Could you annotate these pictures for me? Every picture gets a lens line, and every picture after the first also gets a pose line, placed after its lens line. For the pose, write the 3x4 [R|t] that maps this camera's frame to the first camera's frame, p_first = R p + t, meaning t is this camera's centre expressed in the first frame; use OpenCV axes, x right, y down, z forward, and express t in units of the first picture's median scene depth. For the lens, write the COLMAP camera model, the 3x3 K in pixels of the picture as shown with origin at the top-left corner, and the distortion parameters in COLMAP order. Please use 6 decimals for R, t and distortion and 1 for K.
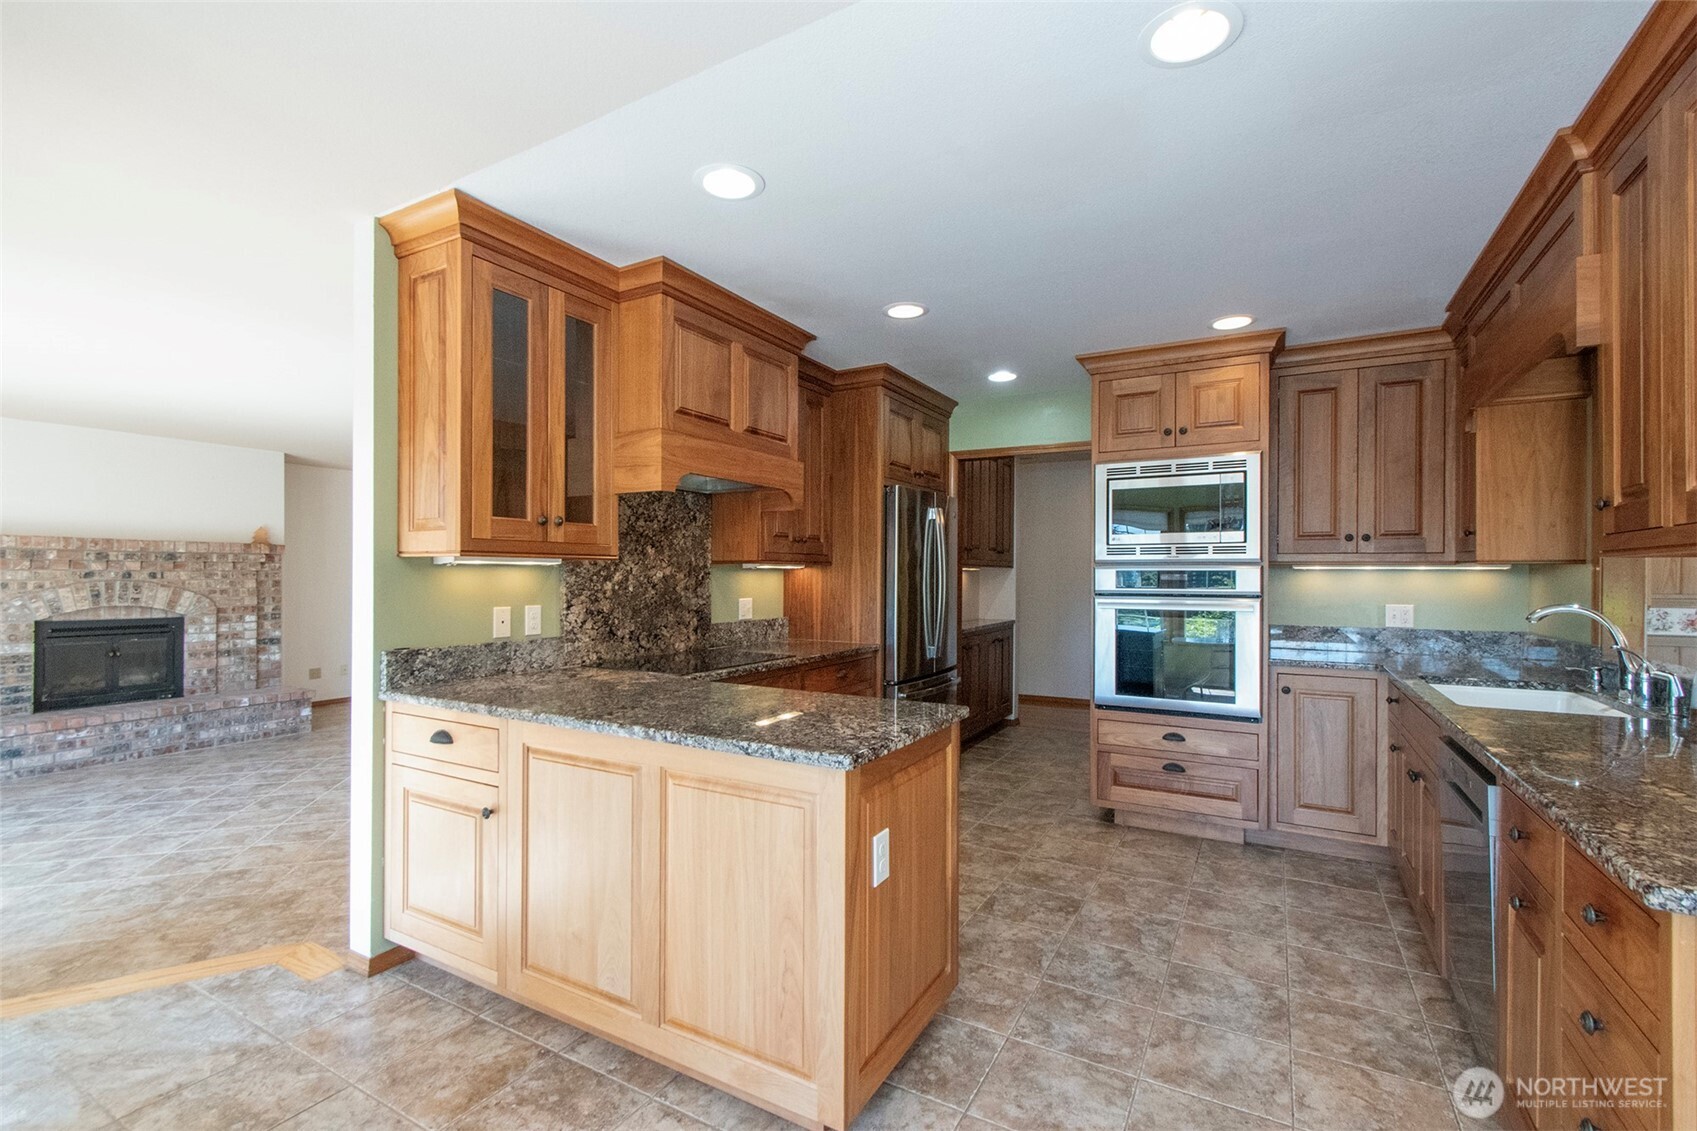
lens RADIAL K [[749.1, 0, 847.0], [0, 749.1, 571.4], [0, 0, 1]] dist [-0.000950, -0.000297]
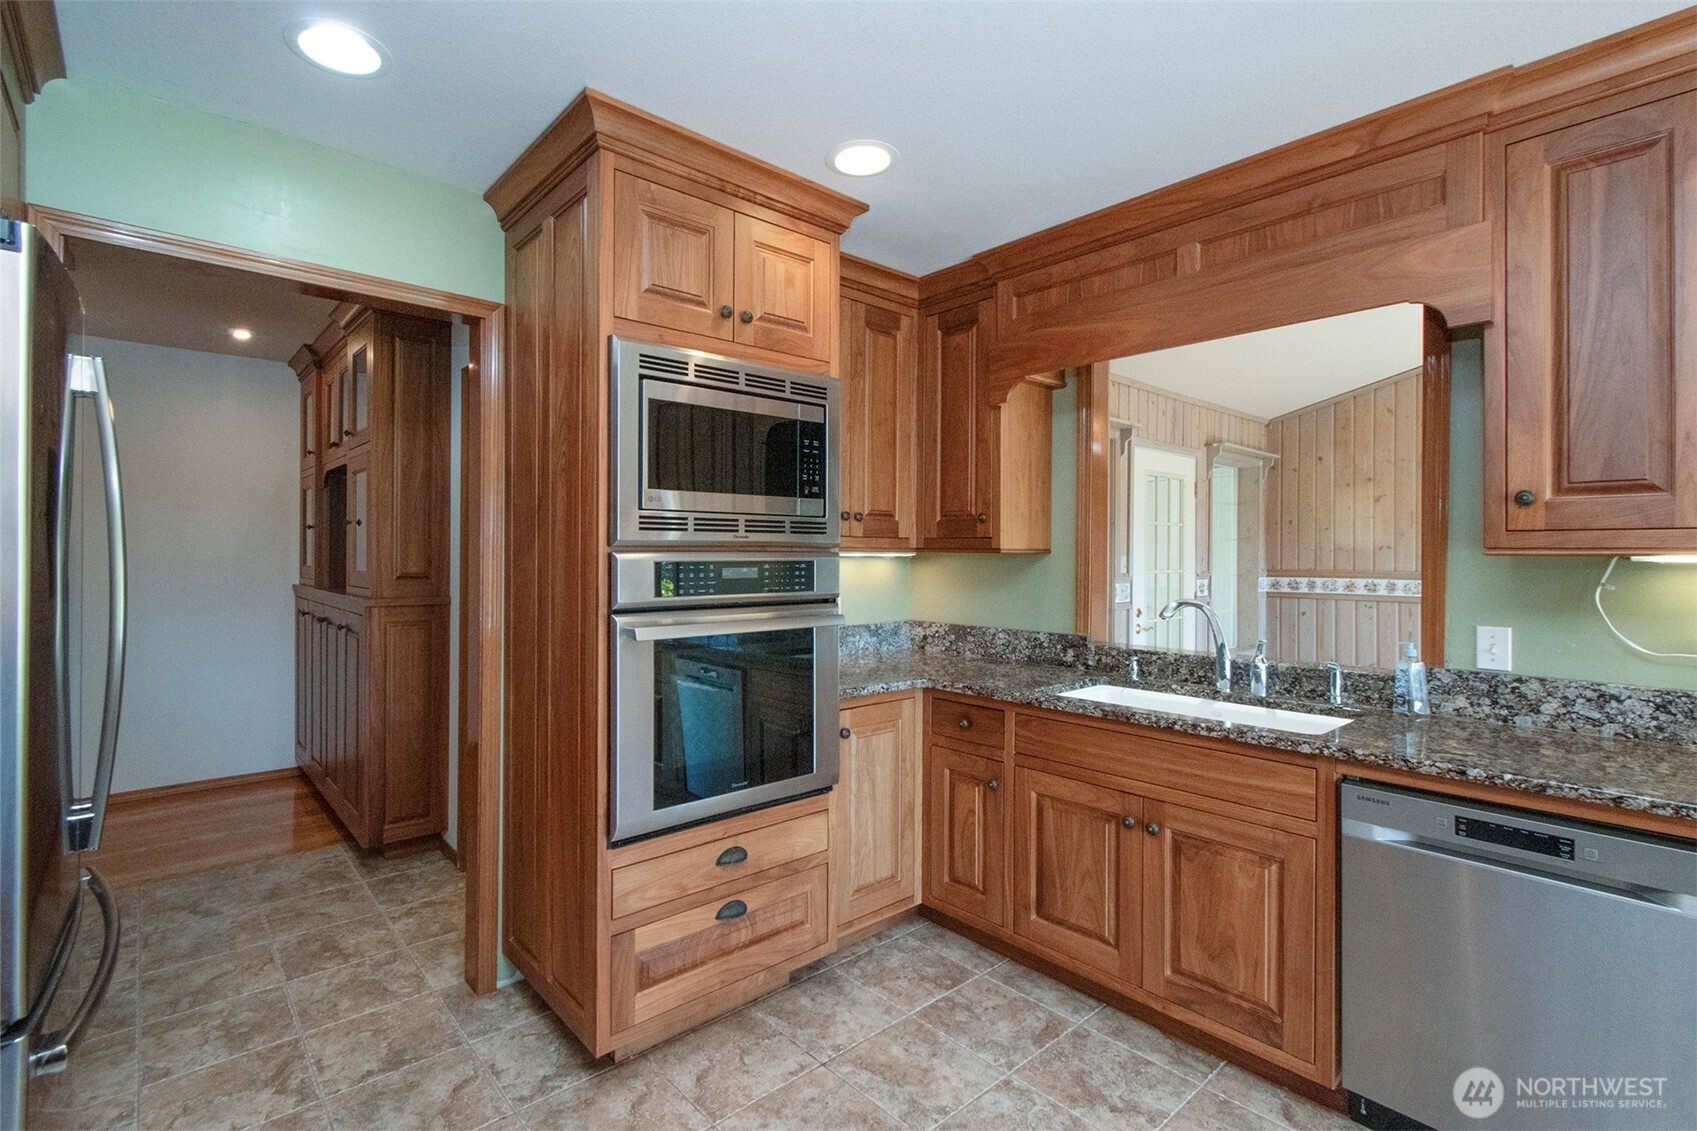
lens RADIAL K [[788.7, 0, 839.5], [0, 788.7, 553.4], [0, 0, 1]] dist [0.003239, 0.000128]
pose [[0.345160, -0.002252, 0.938541, -0.094495], [-0.006747, 0.999965, 0.004881, -0.010540], [-0.938520, -0.008017, 0.345133, 0.722498]]
